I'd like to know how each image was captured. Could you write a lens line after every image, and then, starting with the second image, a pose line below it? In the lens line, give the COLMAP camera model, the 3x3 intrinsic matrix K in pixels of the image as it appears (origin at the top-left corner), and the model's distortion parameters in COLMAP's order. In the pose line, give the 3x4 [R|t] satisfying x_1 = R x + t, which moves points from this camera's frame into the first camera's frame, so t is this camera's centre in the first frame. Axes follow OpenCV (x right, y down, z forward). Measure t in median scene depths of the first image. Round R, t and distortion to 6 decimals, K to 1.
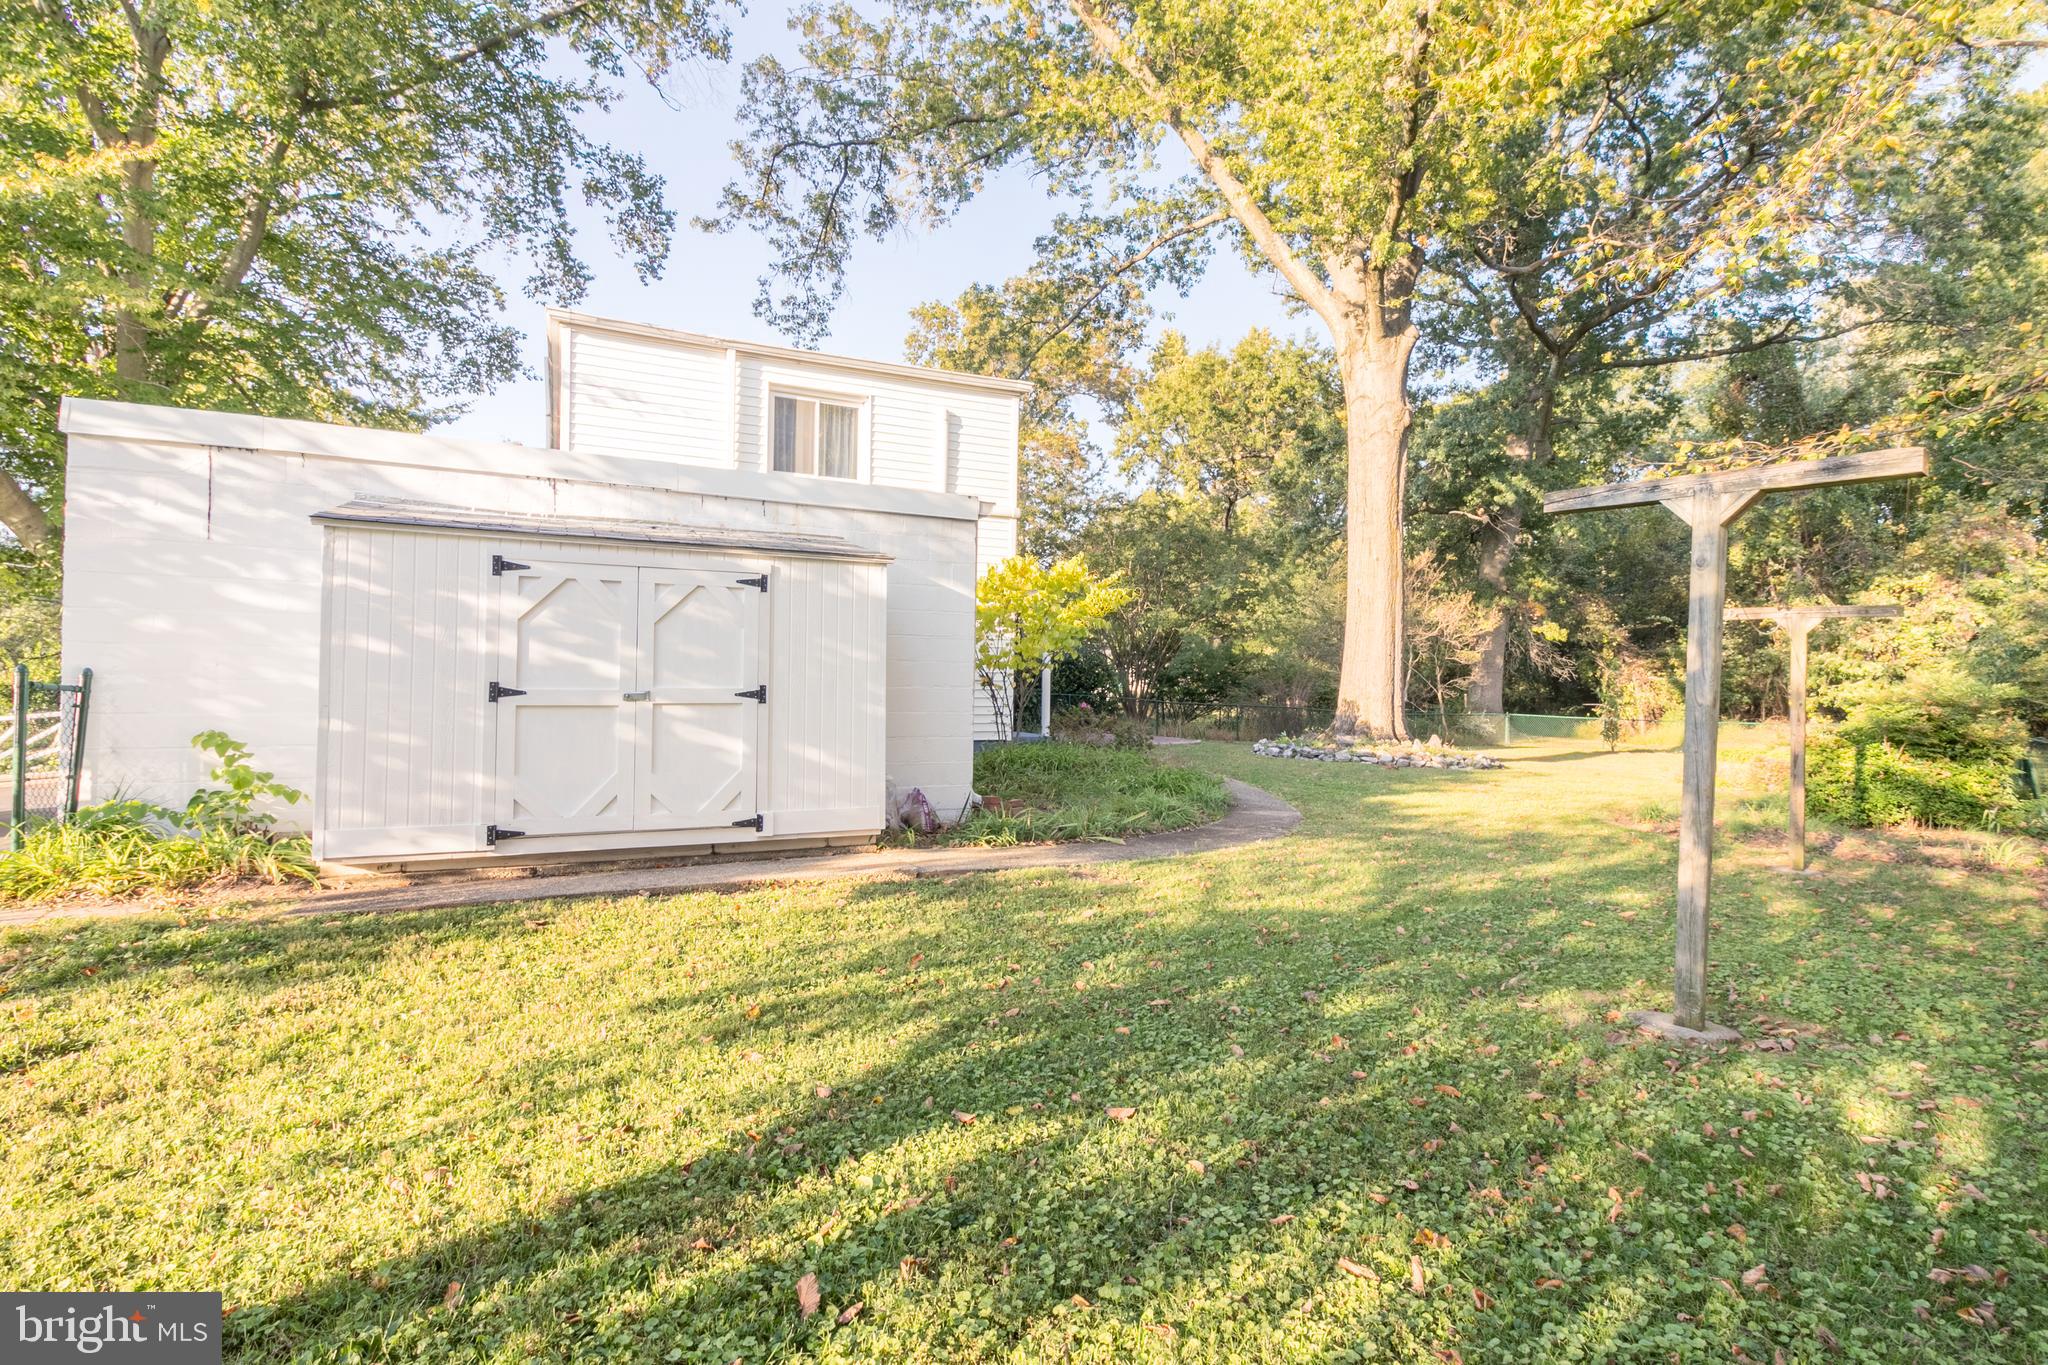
lens RADIAL K [[958.6, 0, 1021.2], [0, 958.6, 666.0], [0, 0, 1]] dist [0.005871, -0.000018]
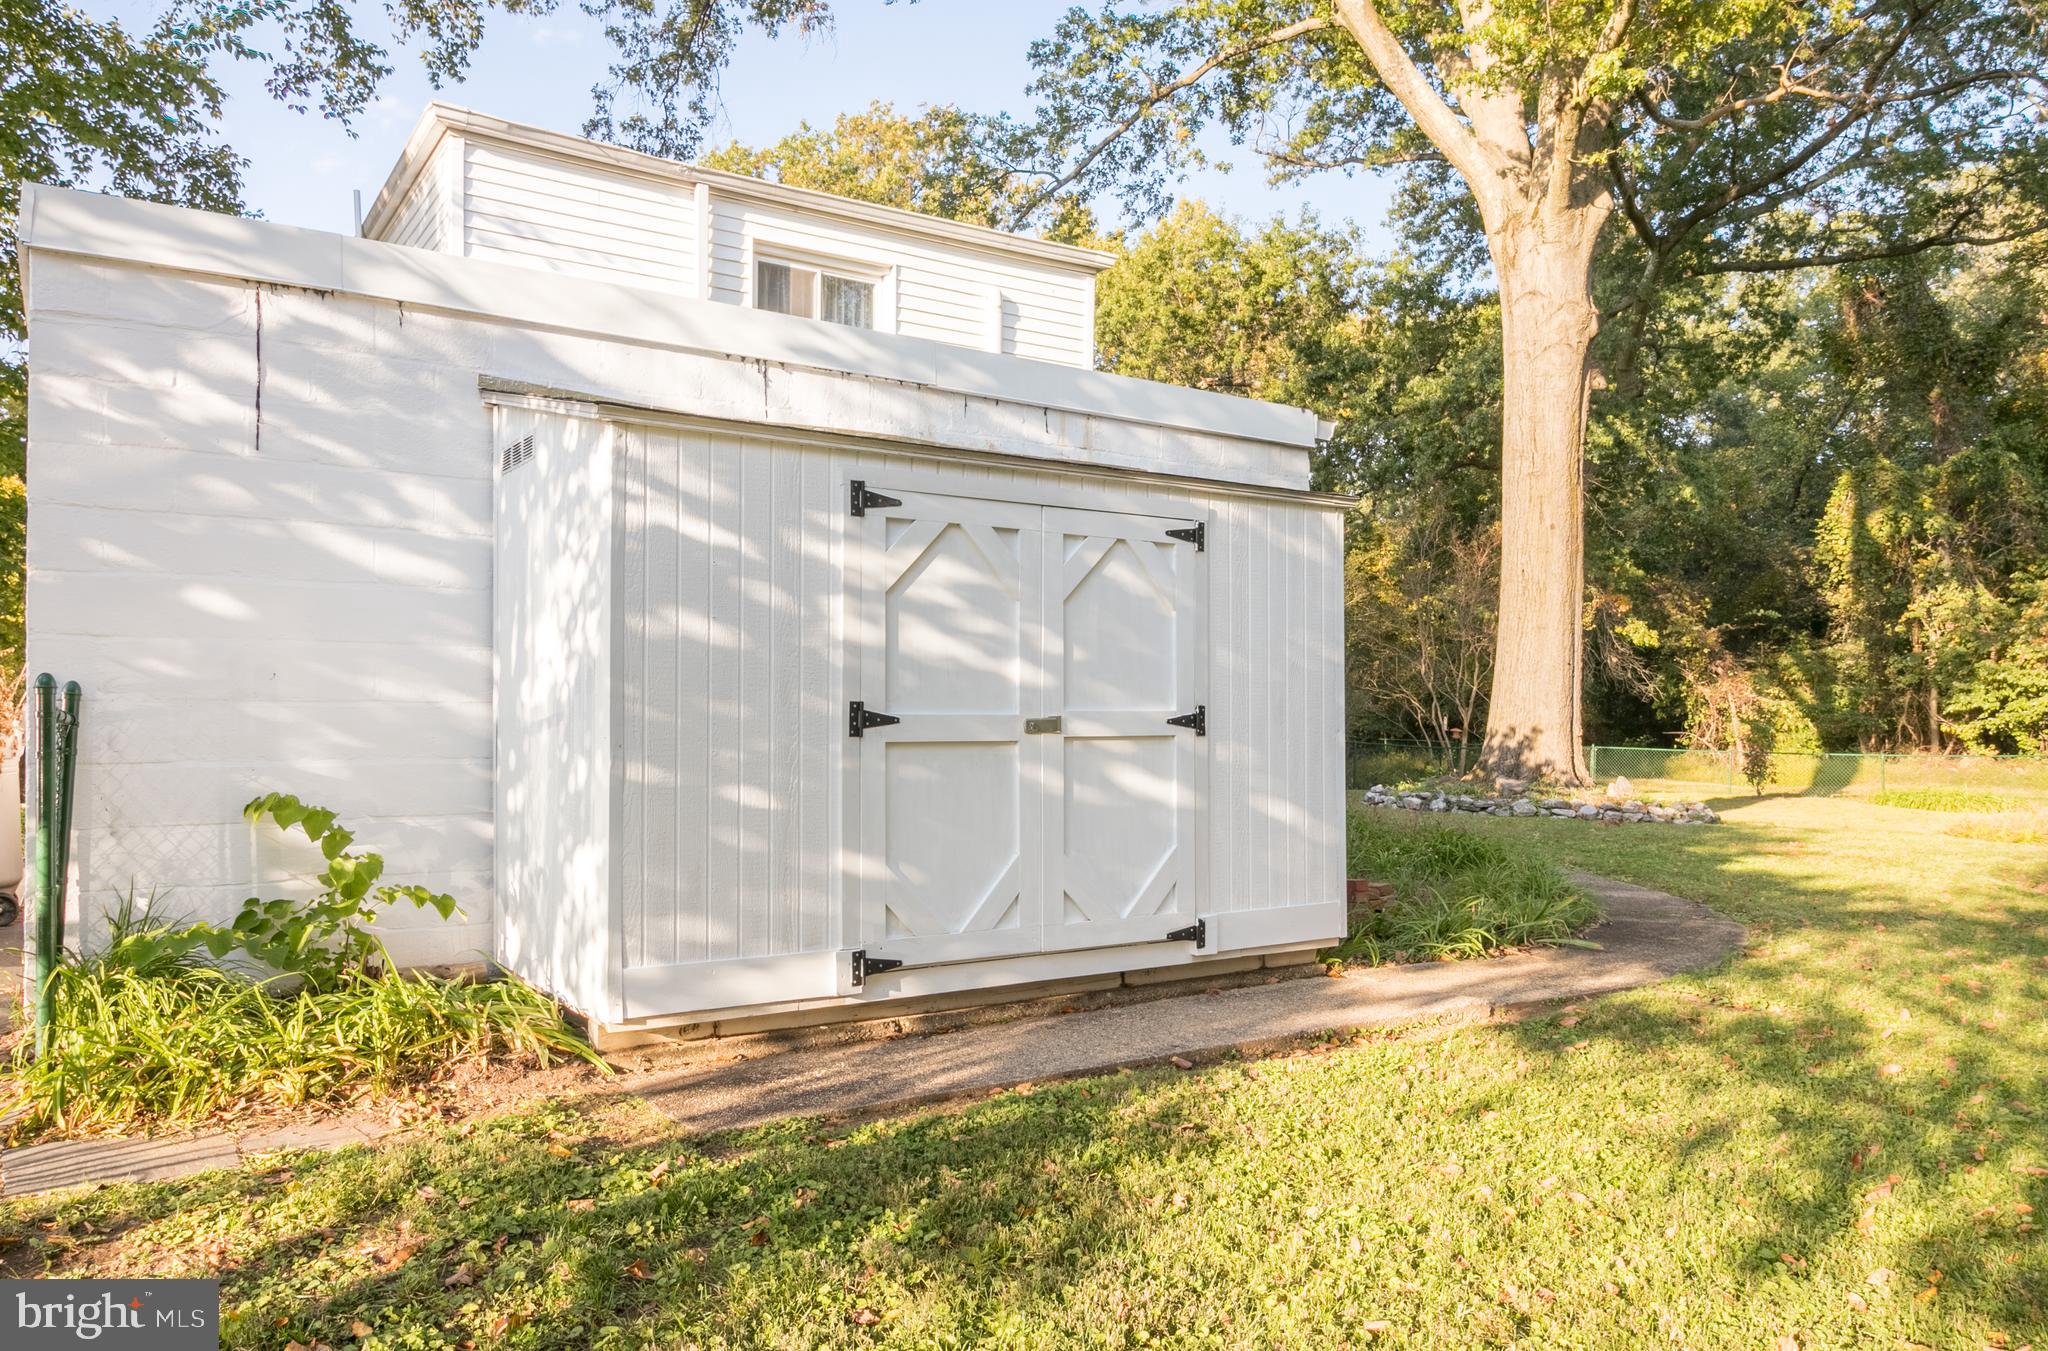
lens RADIAL K [[1375.0, 0, 959.3], [0, 1375.0, 707.7], [0, 0, 1]] dist [-0.005746, -0.000313]
pose [[0.993226, -0.007039, 0.115984, -0.169600], [0.005180, 0.999853, 0.016319, 0.002047], [-0.116082, -0.015608, 0.993117, 0.051579]]
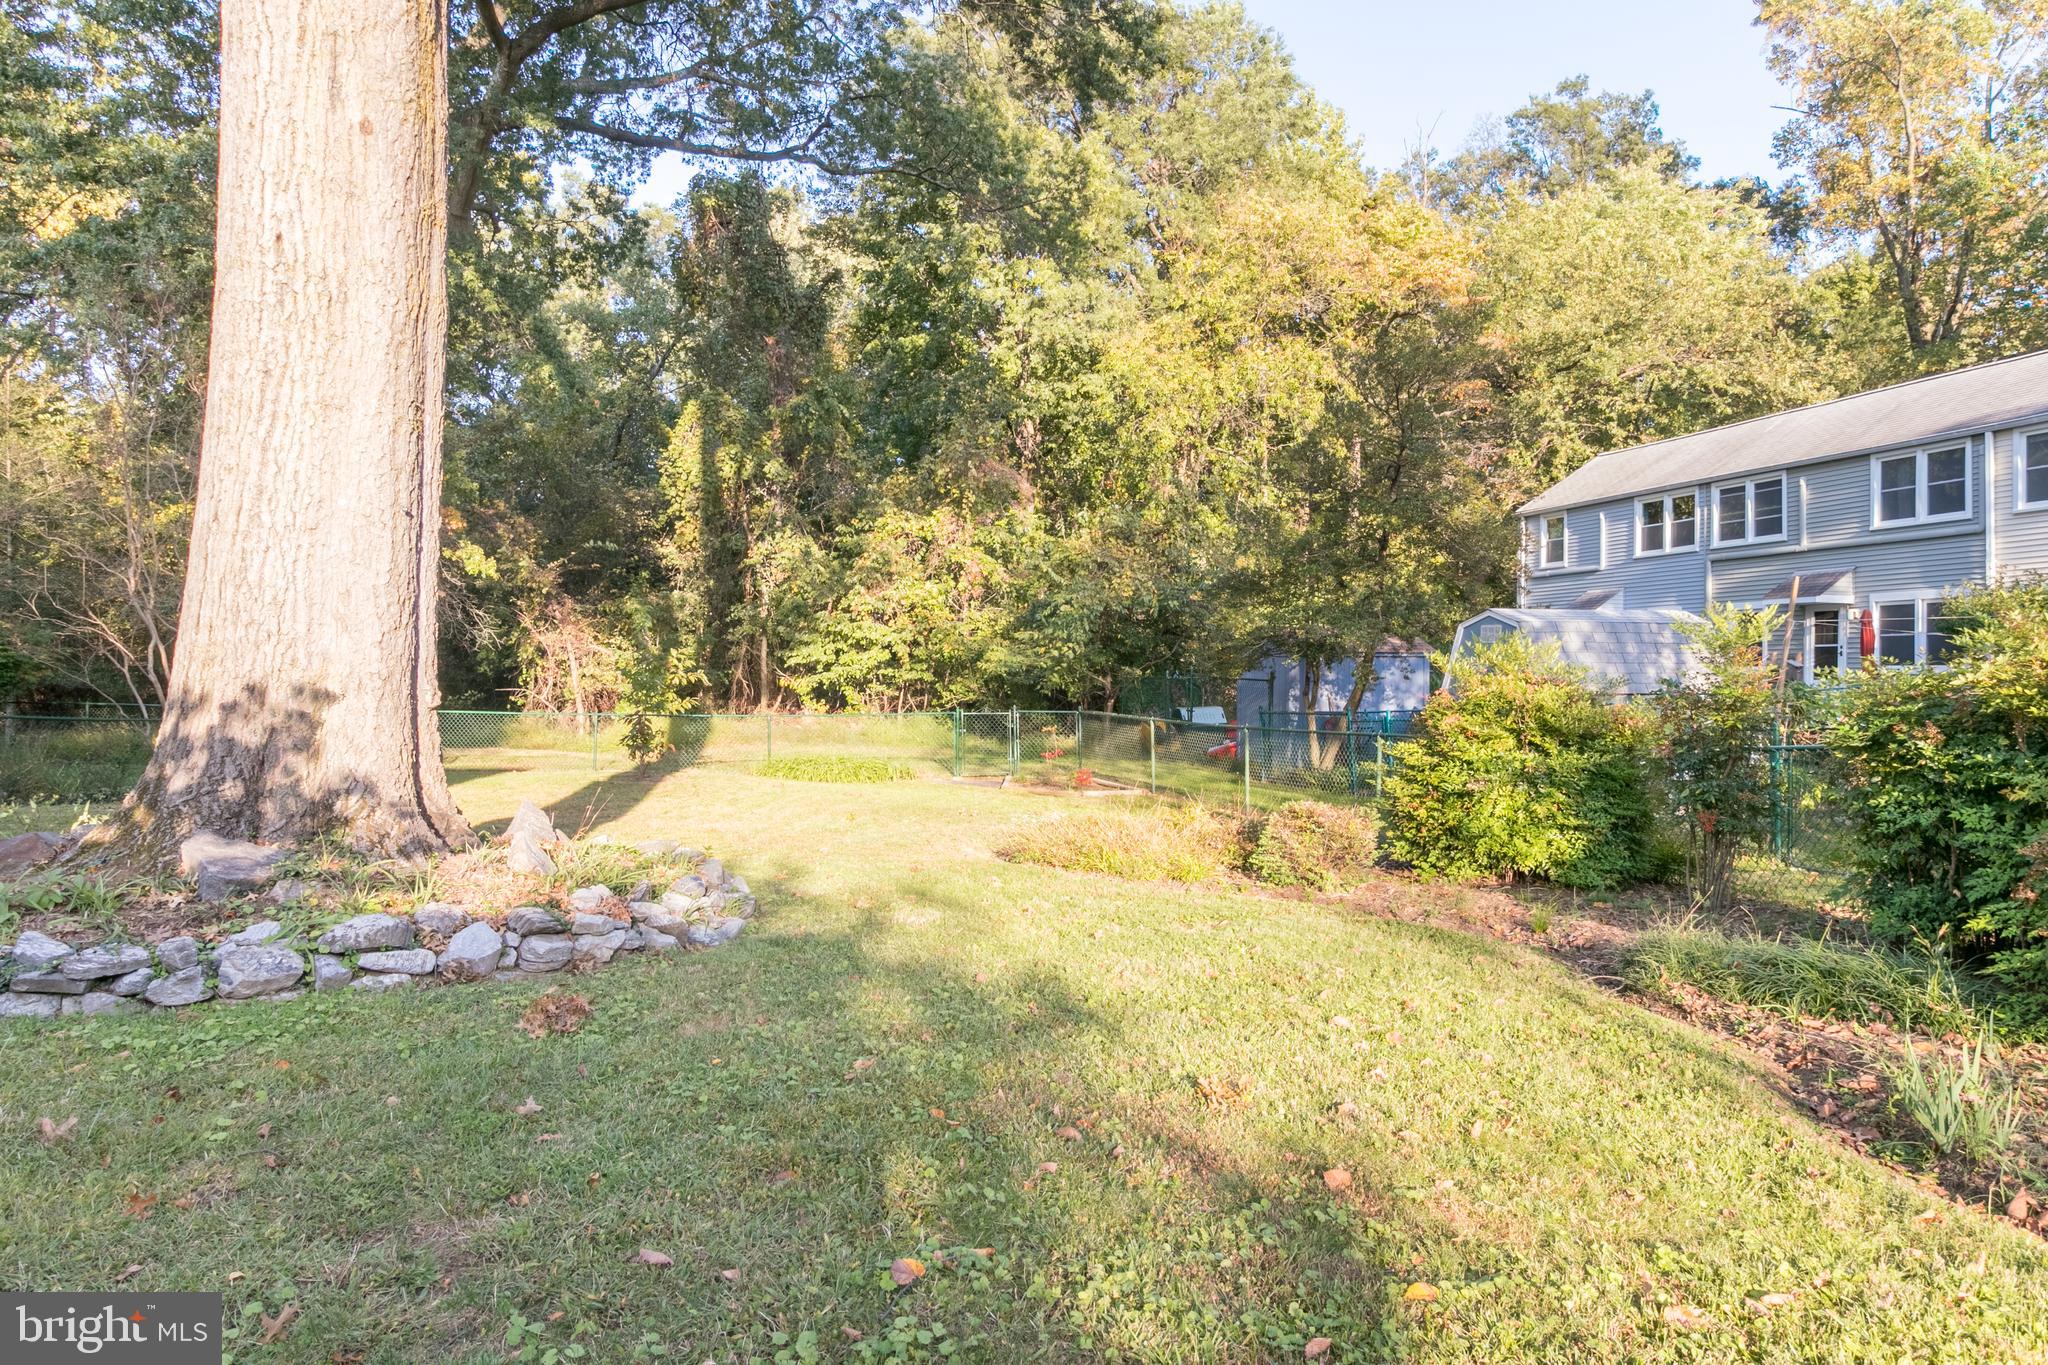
lens RADIAL K [[1322.7, 0, 1019.5], [0, 1322.7, 634.6], [0, 0, 1]] dist [-0.000727, -0.000399]
pose [[0.549055, 0.017285, 0.835607, 0.170093], [-0.015535, 0.999824, -0.010474, 0.021784], [-0.835642, -0.007230, 0.549227, 0.643421]]
